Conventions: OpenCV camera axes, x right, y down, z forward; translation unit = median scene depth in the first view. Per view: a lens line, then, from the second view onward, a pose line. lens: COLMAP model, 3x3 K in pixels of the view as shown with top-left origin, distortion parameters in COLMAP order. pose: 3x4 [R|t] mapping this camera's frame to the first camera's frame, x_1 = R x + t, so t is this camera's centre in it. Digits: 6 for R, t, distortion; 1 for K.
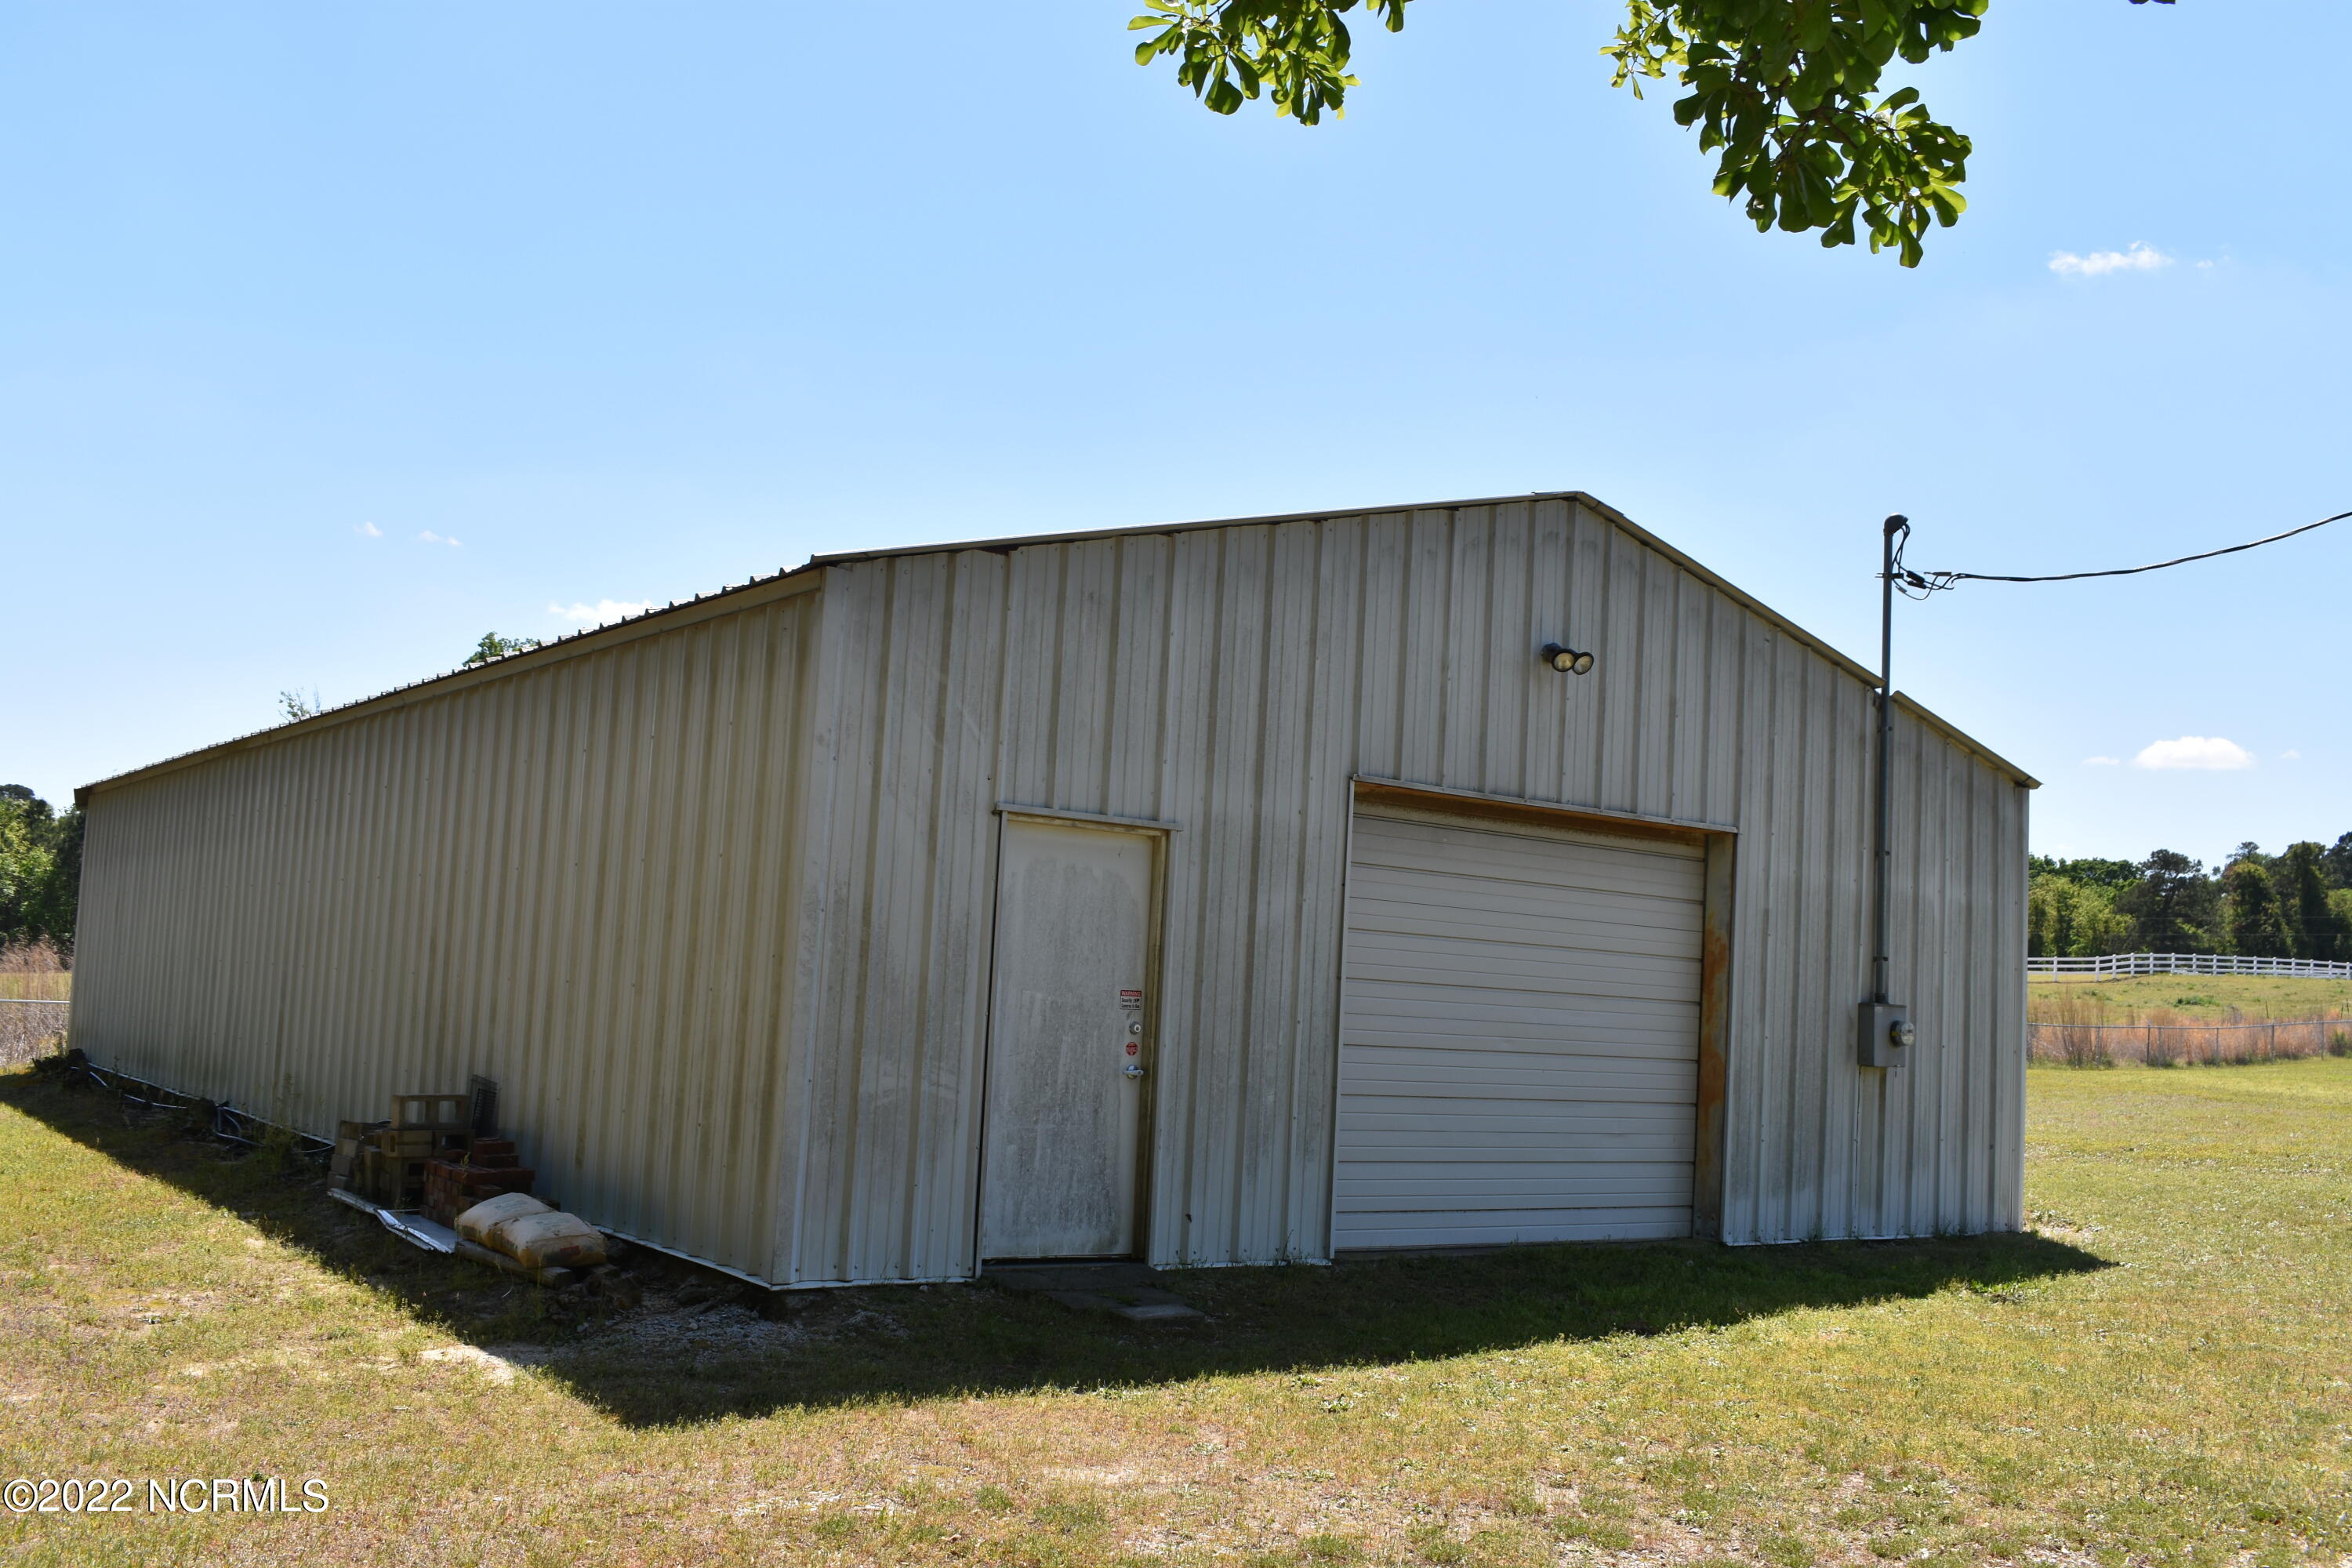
lens RADIAL K [[2177.1, 0, 1176.0], [0, 2177.1, 784.0], [0, 0, 1]] dist [-0.084804, -0.005130]
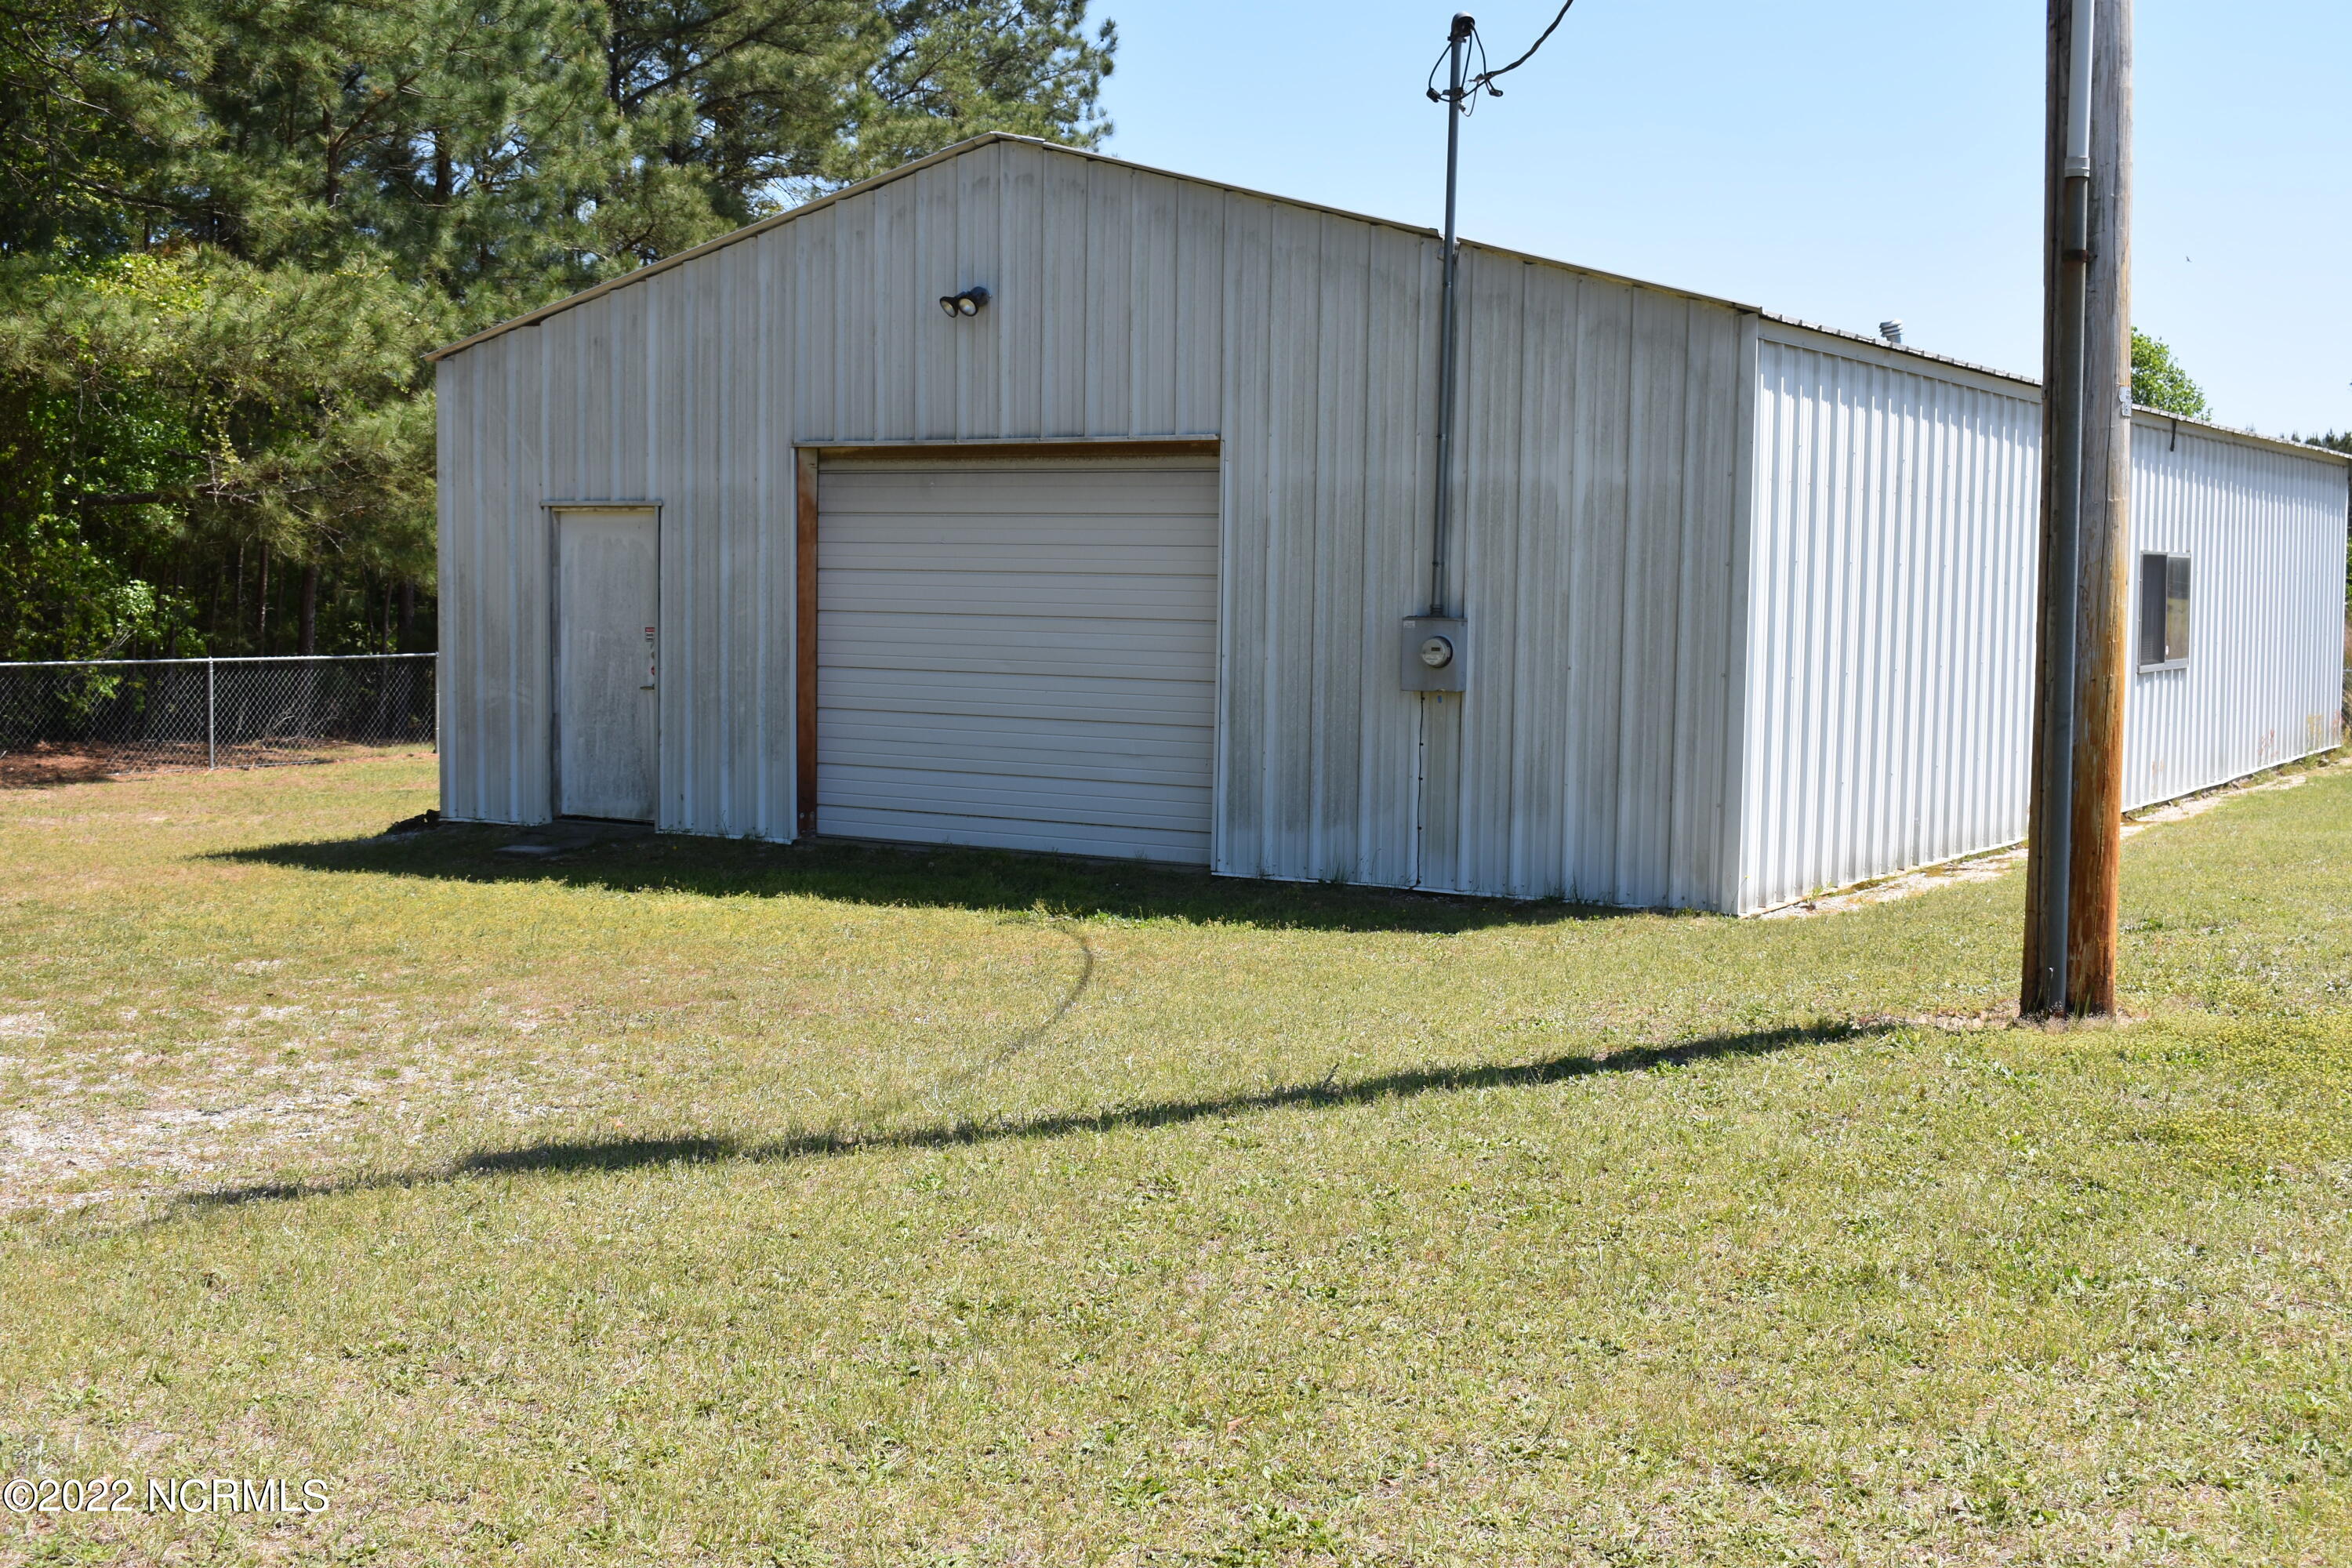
lens RADIAL K [[2791.0, 0, 1176.0], [0, 2791.0, 784.0], [0, 0, 1]] dist [-0.068241, -0.005414]
pose [[0.378839, 0.023698, -0.925159, 1.533053], [0.103210, 0.992354, 0.067682, 0.097171], [0.919689, -0.121126, 0.373497, 0.578421]]
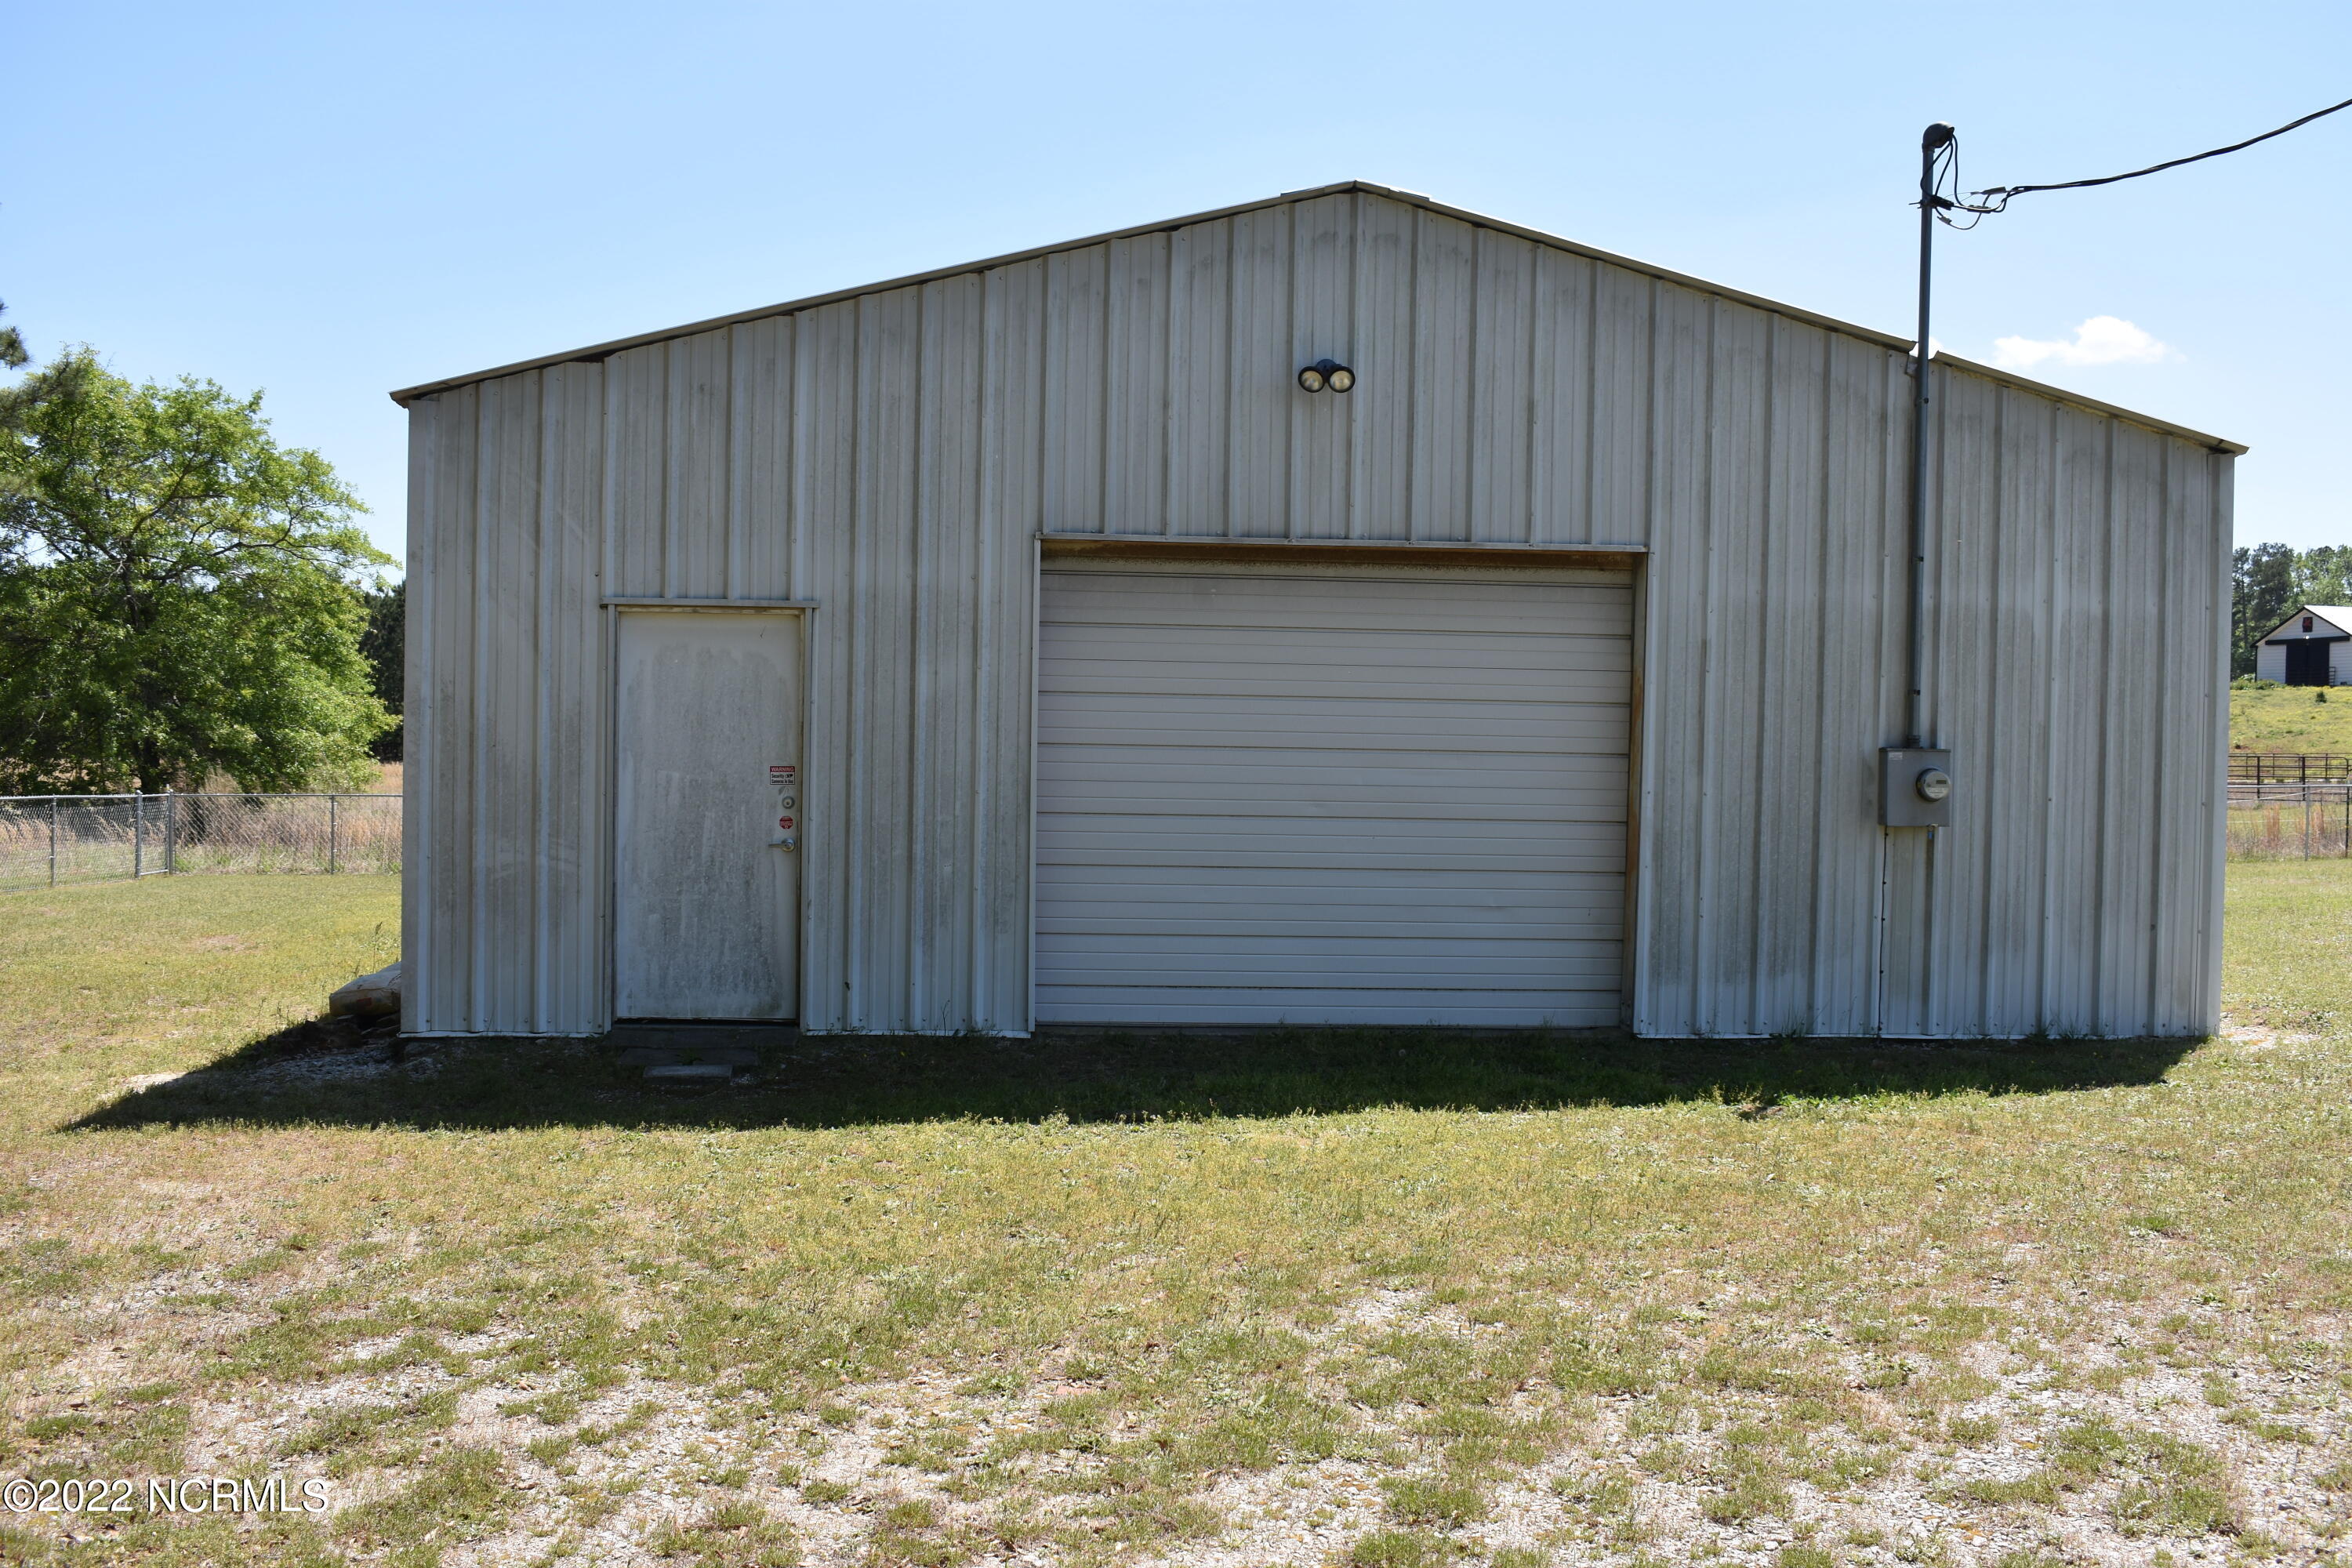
lens RADIAL K [[2312.8, 0, 1176.0], [0, 2312.8, 784.0], [0, 0, 1]] dist [-0.079259, 0.014042]
pose [[0.842884, -0.025901, -0.537471, 0.652690], [0.083541, 0.993028, 0.083158, 0.025106], [0.531570, -0.114994, 0.839172, 0.162149]]
